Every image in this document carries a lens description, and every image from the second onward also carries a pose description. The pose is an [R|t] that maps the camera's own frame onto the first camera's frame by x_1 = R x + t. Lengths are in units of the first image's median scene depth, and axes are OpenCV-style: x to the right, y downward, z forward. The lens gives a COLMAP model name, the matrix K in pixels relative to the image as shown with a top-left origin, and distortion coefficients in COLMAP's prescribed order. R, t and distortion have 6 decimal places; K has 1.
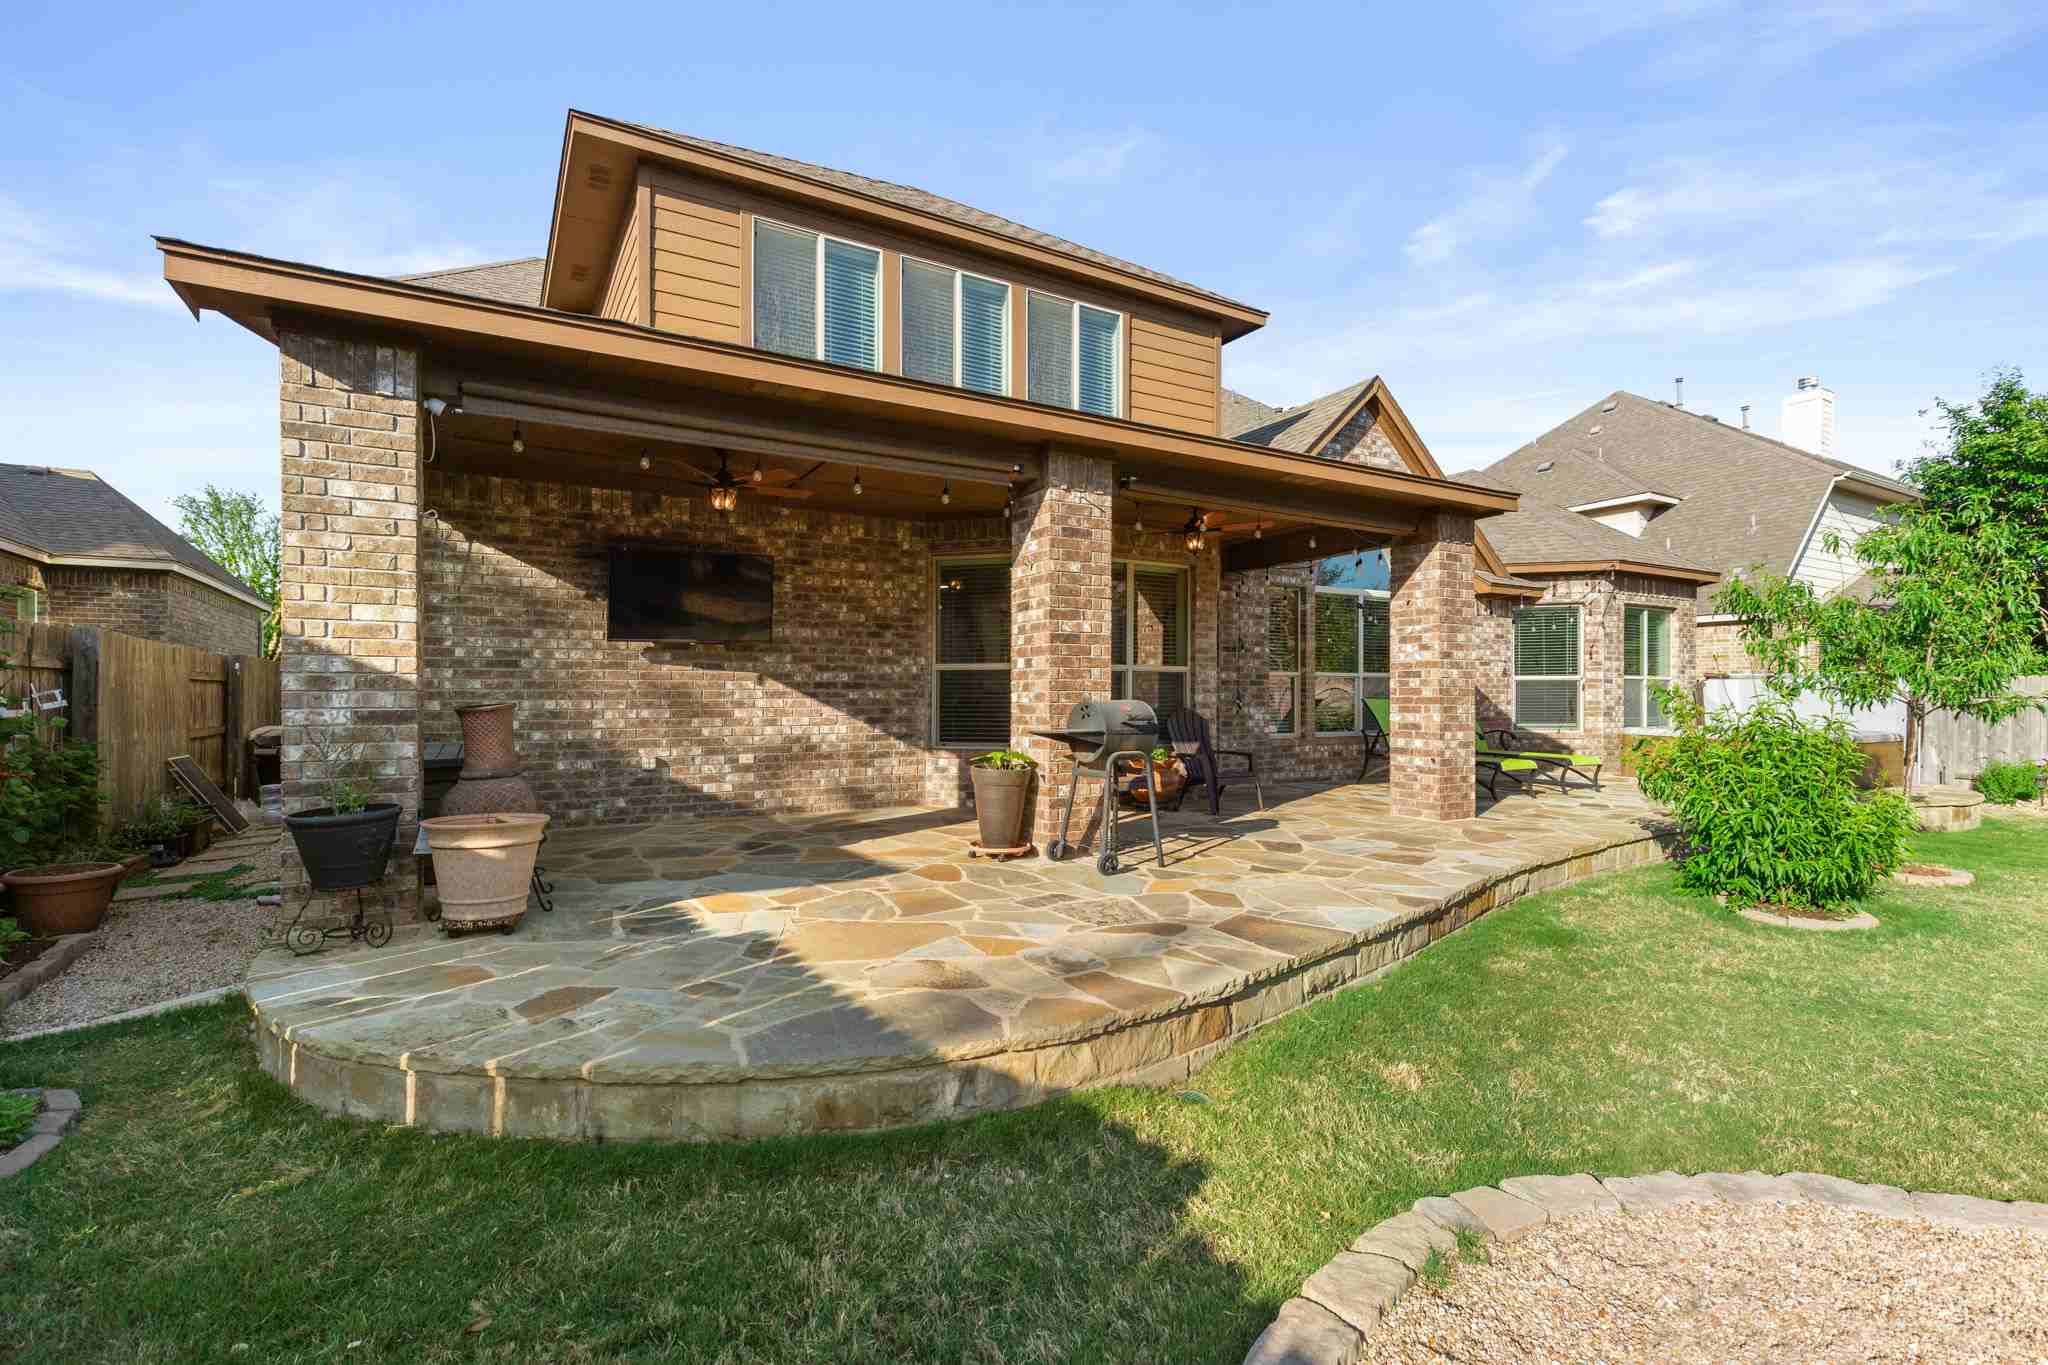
lens RADIAL K [[928.4, 0, 1018.2], [0, 928.4, 697.2], [0, 0, 1]] dist [0.005260, 0.000590]
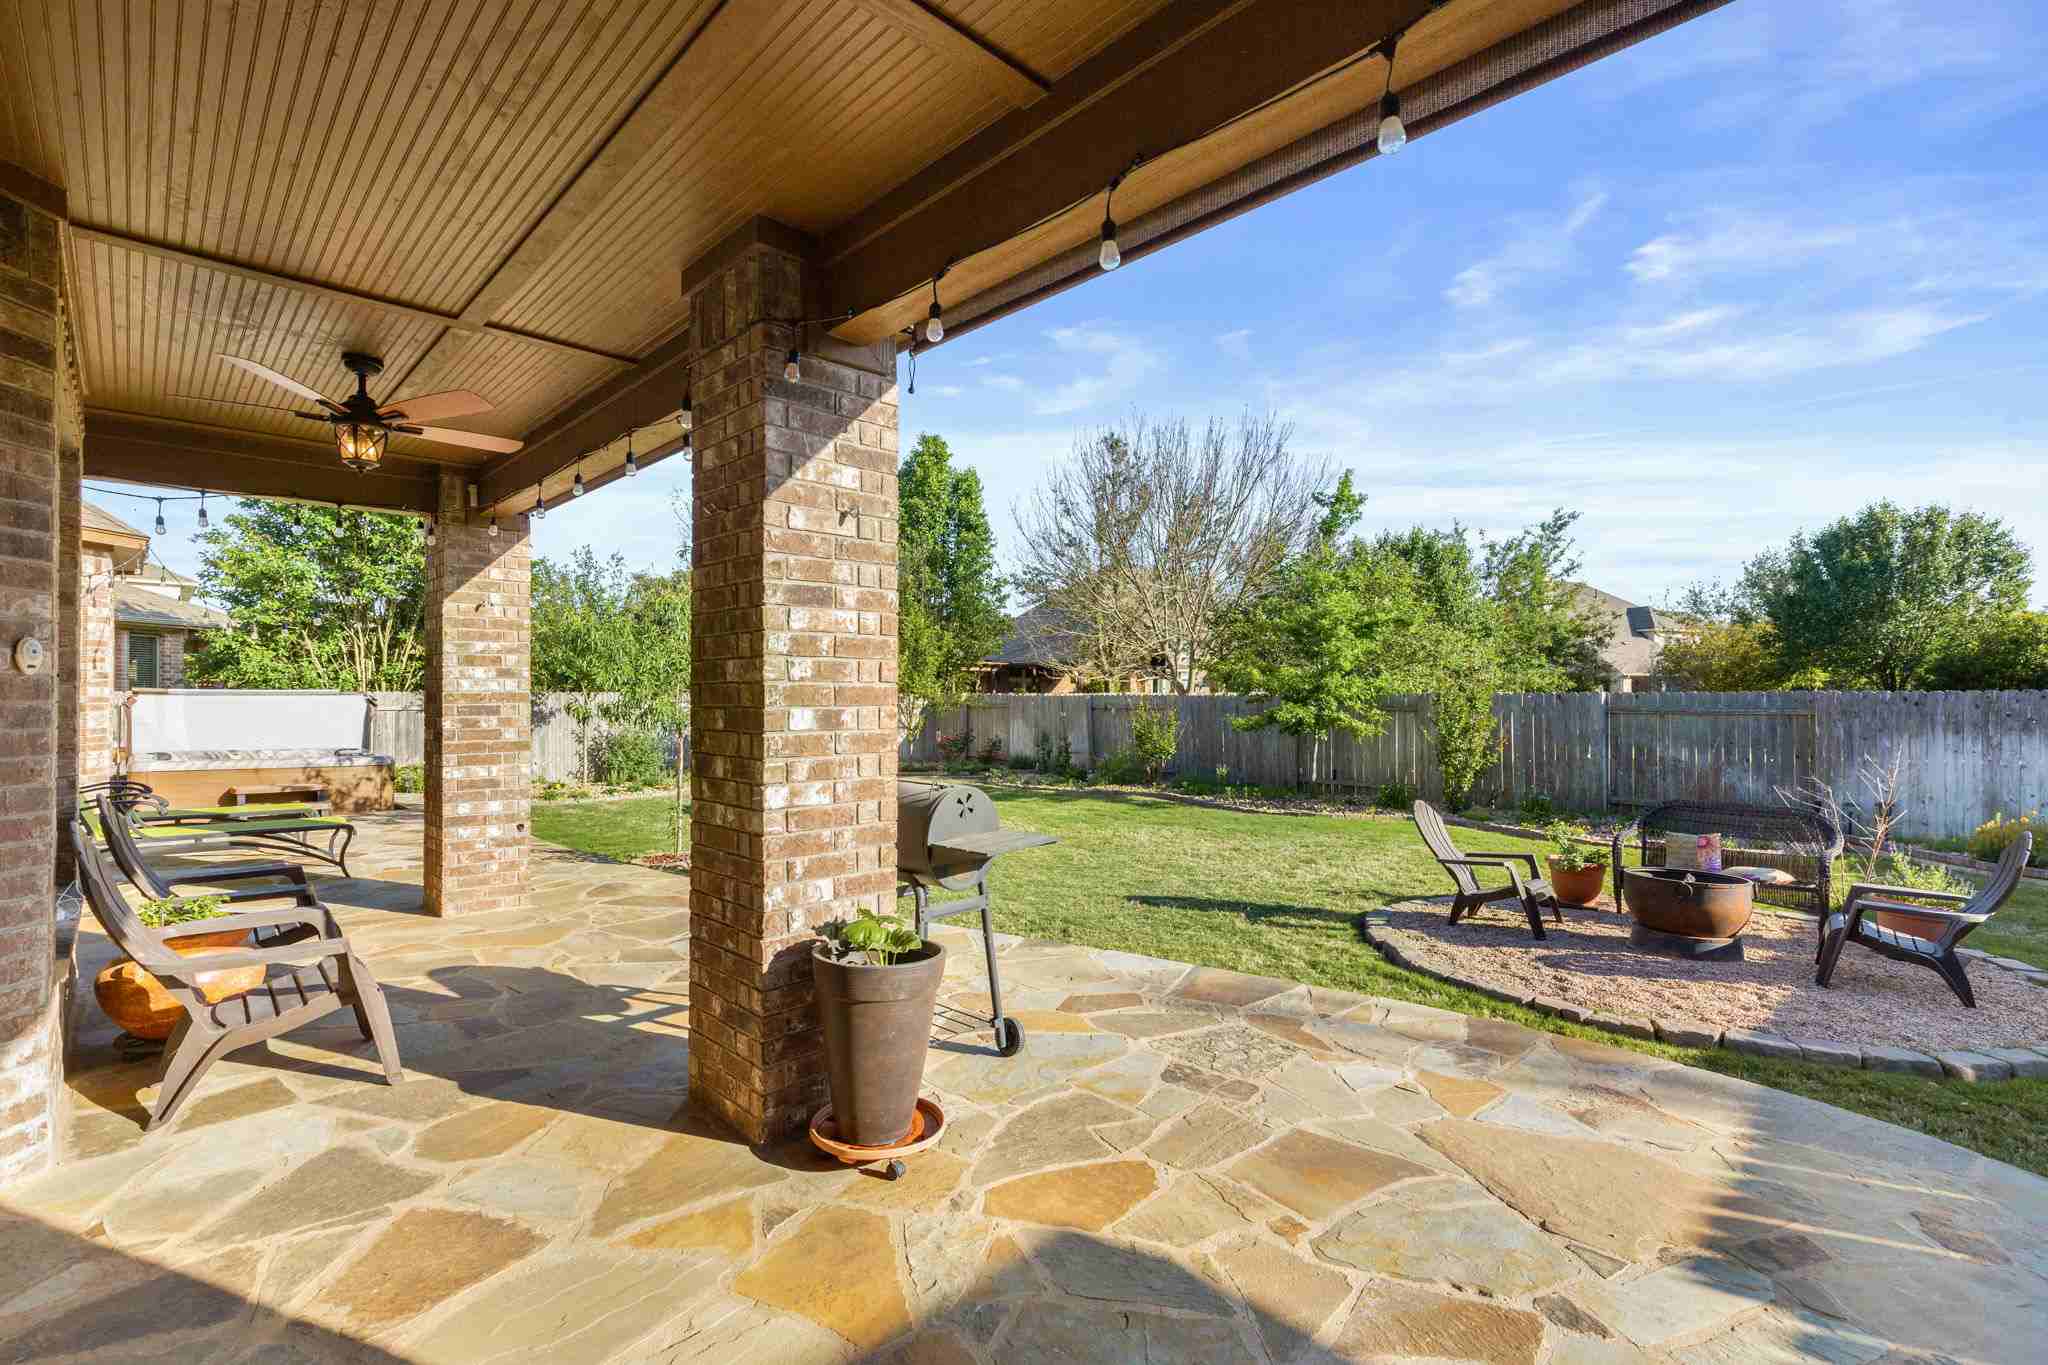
lens RADIAL K [[925.9, 0, 1014.5], [0, 925.9, 707.1], [0, 0, 1]] dist [-0.001168, -0.000624]
pose [[-0.245970, -0.008394, 0.969241, -0.370203], [-0.012205, 0.999910, 0.005562, -0.037282], [-0.969201, -0.010462, -0.246050, 0.810404]]
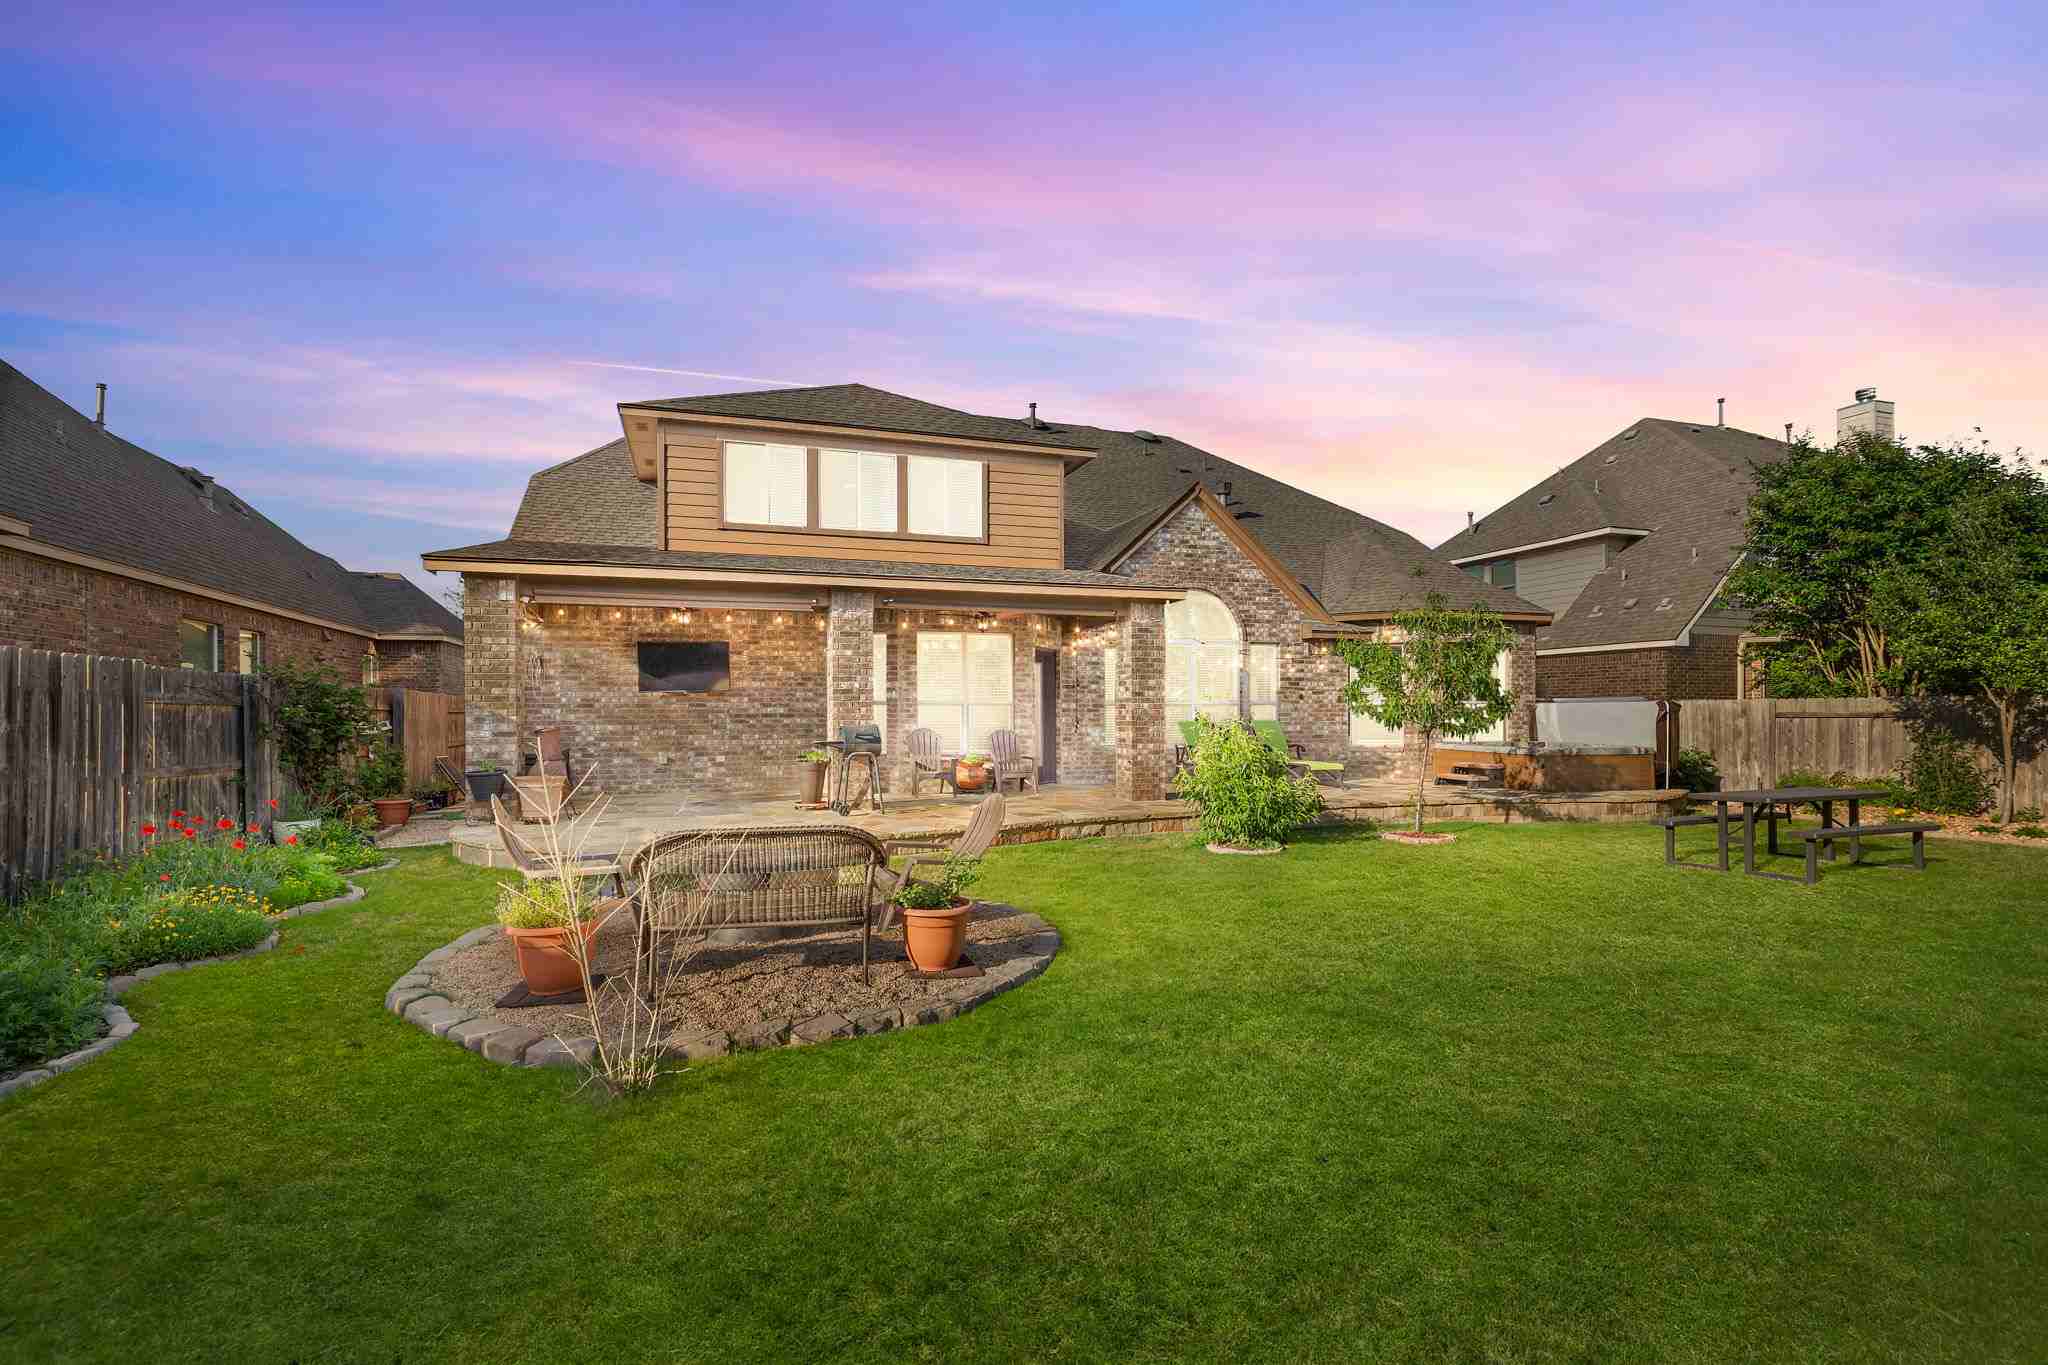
lens RADIAL K [[965.0, 0, 1016.6], [0, 965.0, 722.1], [0, 0, 1]] dist [0.002822, 0.000003]
pose [[0.977201, -0.003196, -0.212294, 0.658356], [0.004751, 0.999965, 0.006817, -0.011637], [0.212265, -0.007670, 0.977182, -0.665489]]
